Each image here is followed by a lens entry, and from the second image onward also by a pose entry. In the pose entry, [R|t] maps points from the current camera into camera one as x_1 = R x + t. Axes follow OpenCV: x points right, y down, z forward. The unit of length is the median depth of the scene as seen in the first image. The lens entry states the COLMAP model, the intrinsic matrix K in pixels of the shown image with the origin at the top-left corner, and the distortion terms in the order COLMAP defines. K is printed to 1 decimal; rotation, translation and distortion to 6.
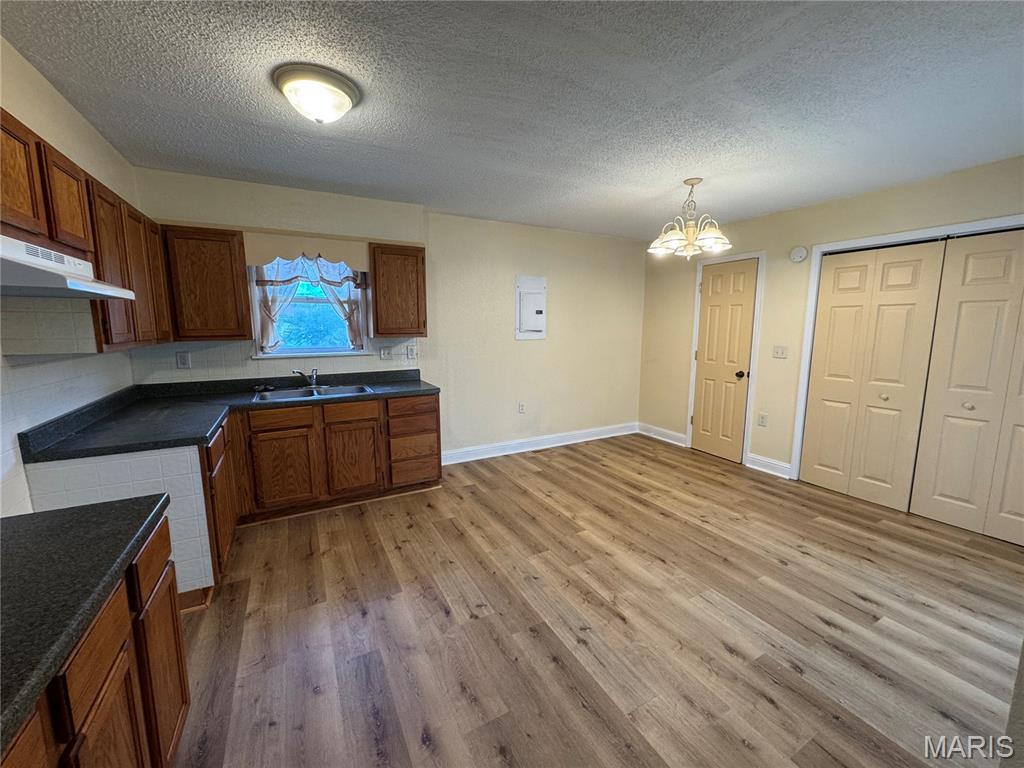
lens RADIAL K [[409.7, 0, 513.4], [0, 409.7, 382.2], [0, 0, 1]] dist [0.000093, 0.000204]
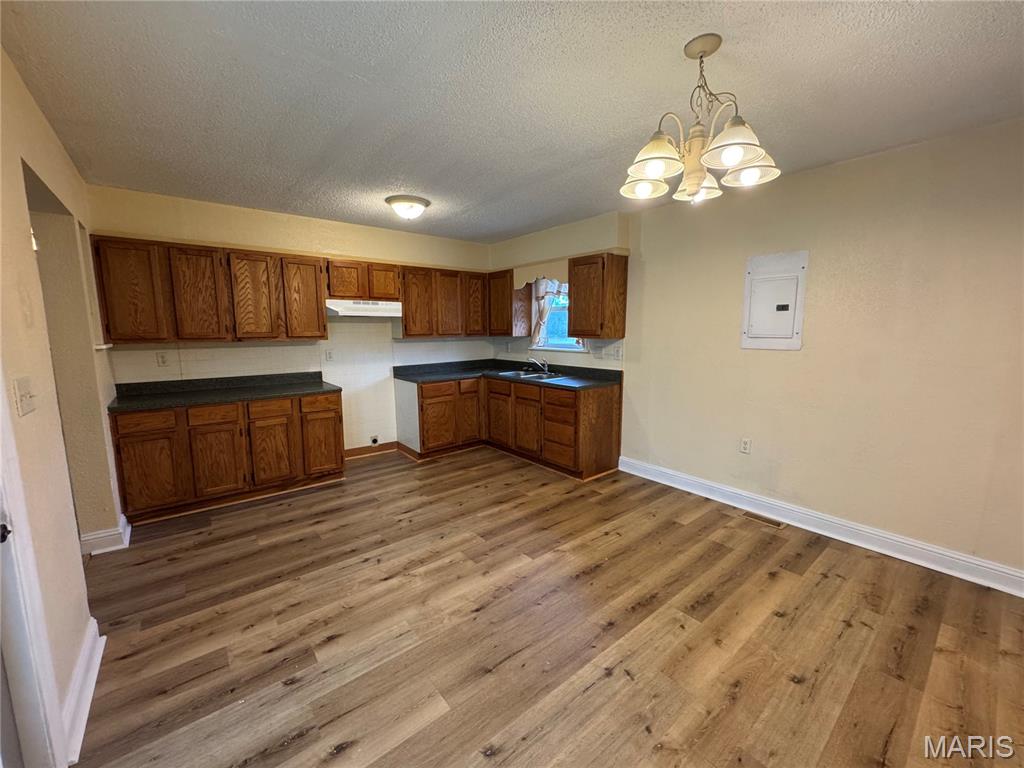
lens RADIAL K [[409.7, 0, 513.4], [0, 409.7, 382.2], [0, 0, 1]] dist [0.000093, 0.000204]
pose [[0.186995, 0.128570, -0.973911, 0.926112], [-0.134708, 0.985389, 0.104220, -0.096159], [0.973081, 0.111705, 0.201582, 0.697493]]
